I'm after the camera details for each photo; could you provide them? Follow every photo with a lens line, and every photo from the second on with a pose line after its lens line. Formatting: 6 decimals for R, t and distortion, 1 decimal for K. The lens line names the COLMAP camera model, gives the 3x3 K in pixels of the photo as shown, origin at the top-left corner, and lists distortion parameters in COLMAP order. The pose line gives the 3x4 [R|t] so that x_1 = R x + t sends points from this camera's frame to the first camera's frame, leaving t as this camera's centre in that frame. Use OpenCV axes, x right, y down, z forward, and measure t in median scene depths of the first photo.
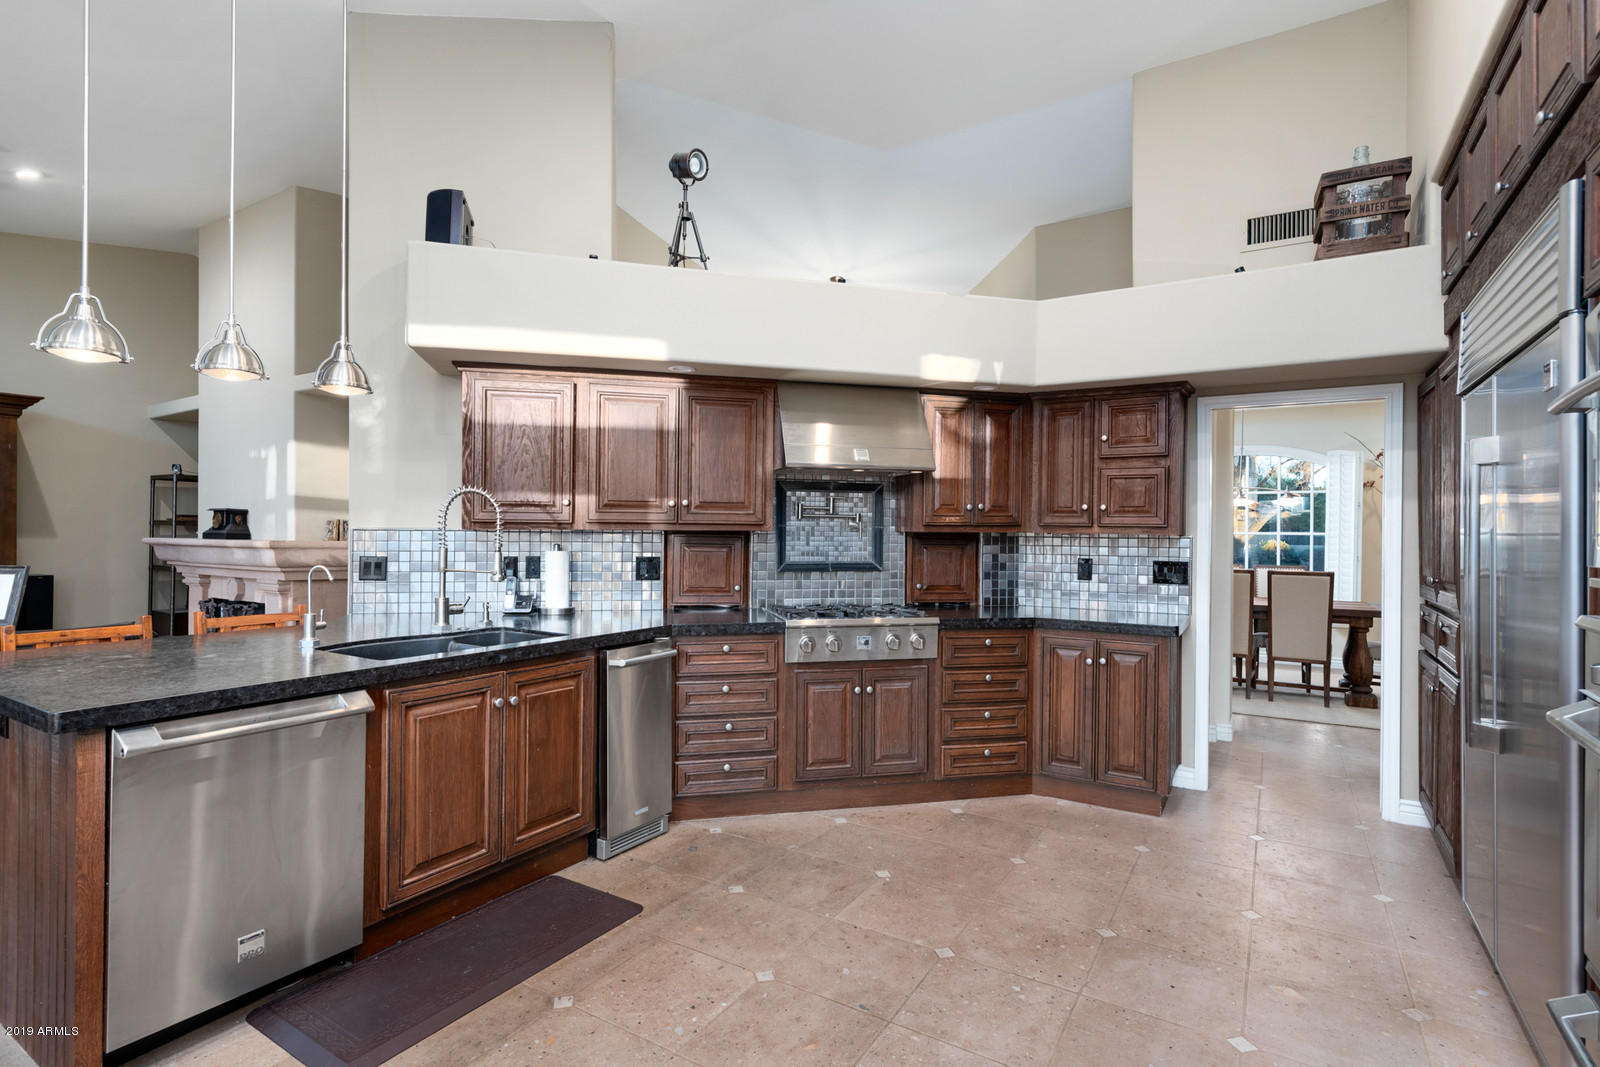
lens RADIAL K [[778.2, 0, 800.0], [0, 778.2, 533.5], [0, 0, 1]] dist [0.000642, -0.000115]
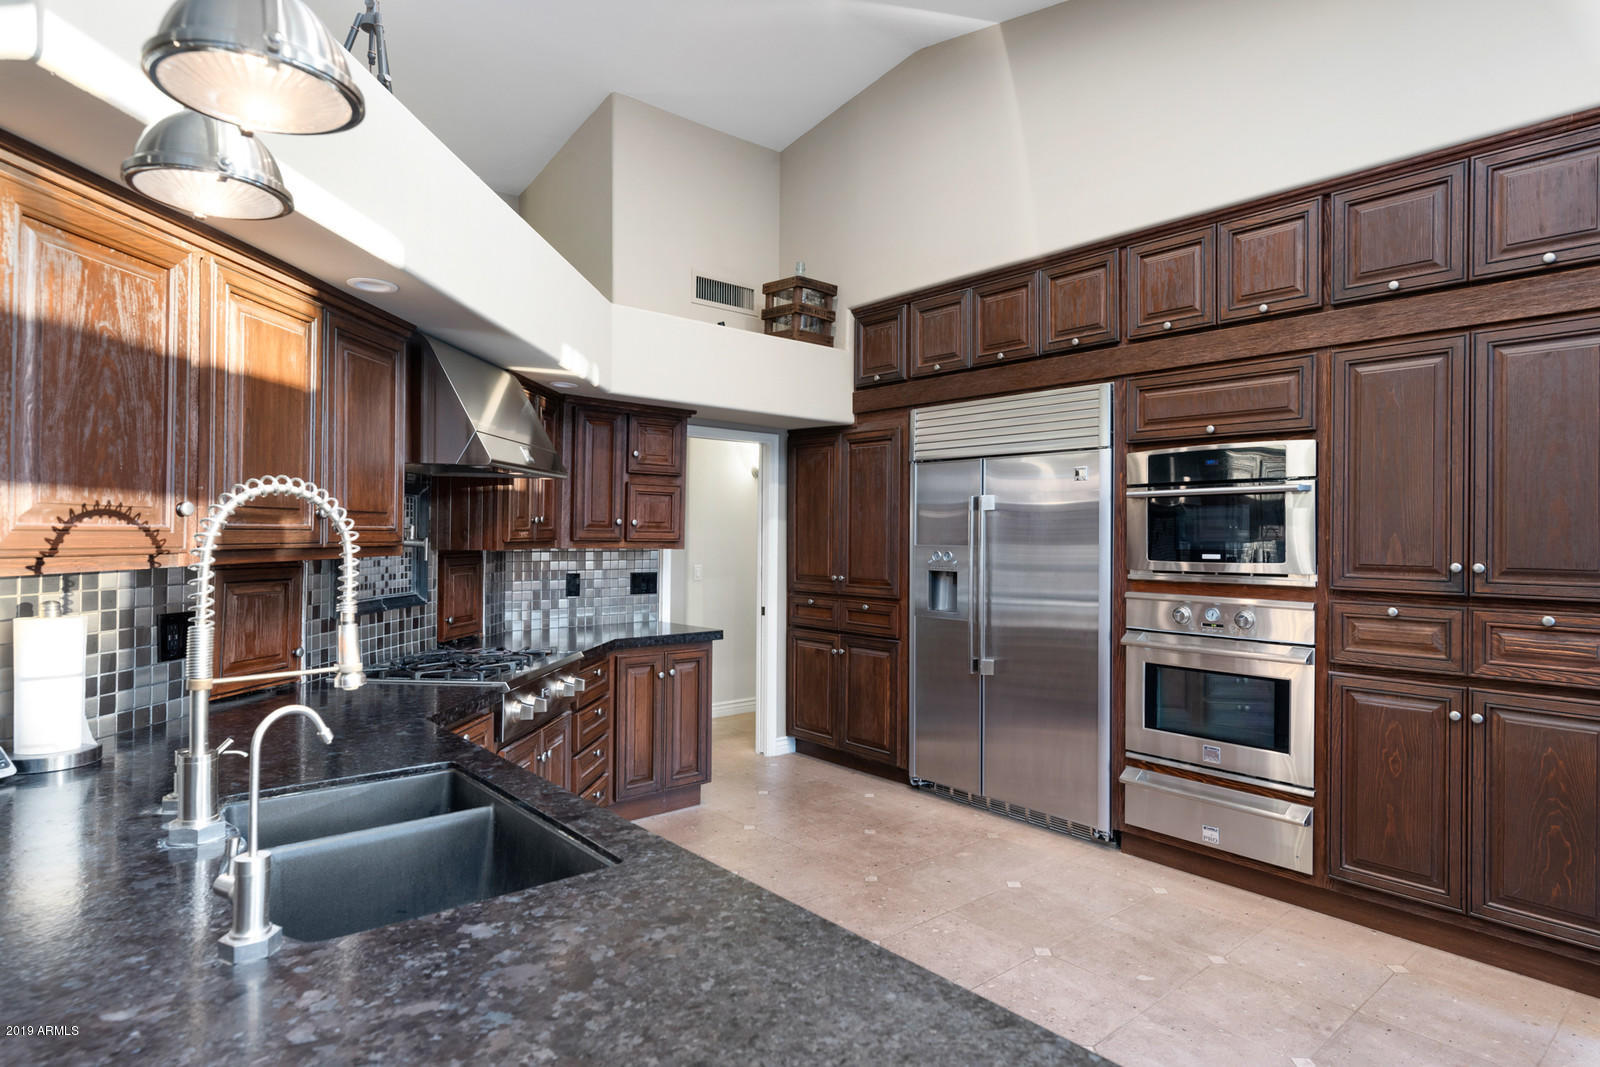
lens RADIAL K [[879.8, 0, 800.0], [0, 879.8, 533.5], [0, 0, 1]] dist [-0.001654, -0.001576]
pose [[0.303619, -0.009134, 0.952750, -0.662340], [-0.005193, 0.999923, 0.011241, -0.035156], [-0.952779, -0.008360, 0.303548, 0.470207]]
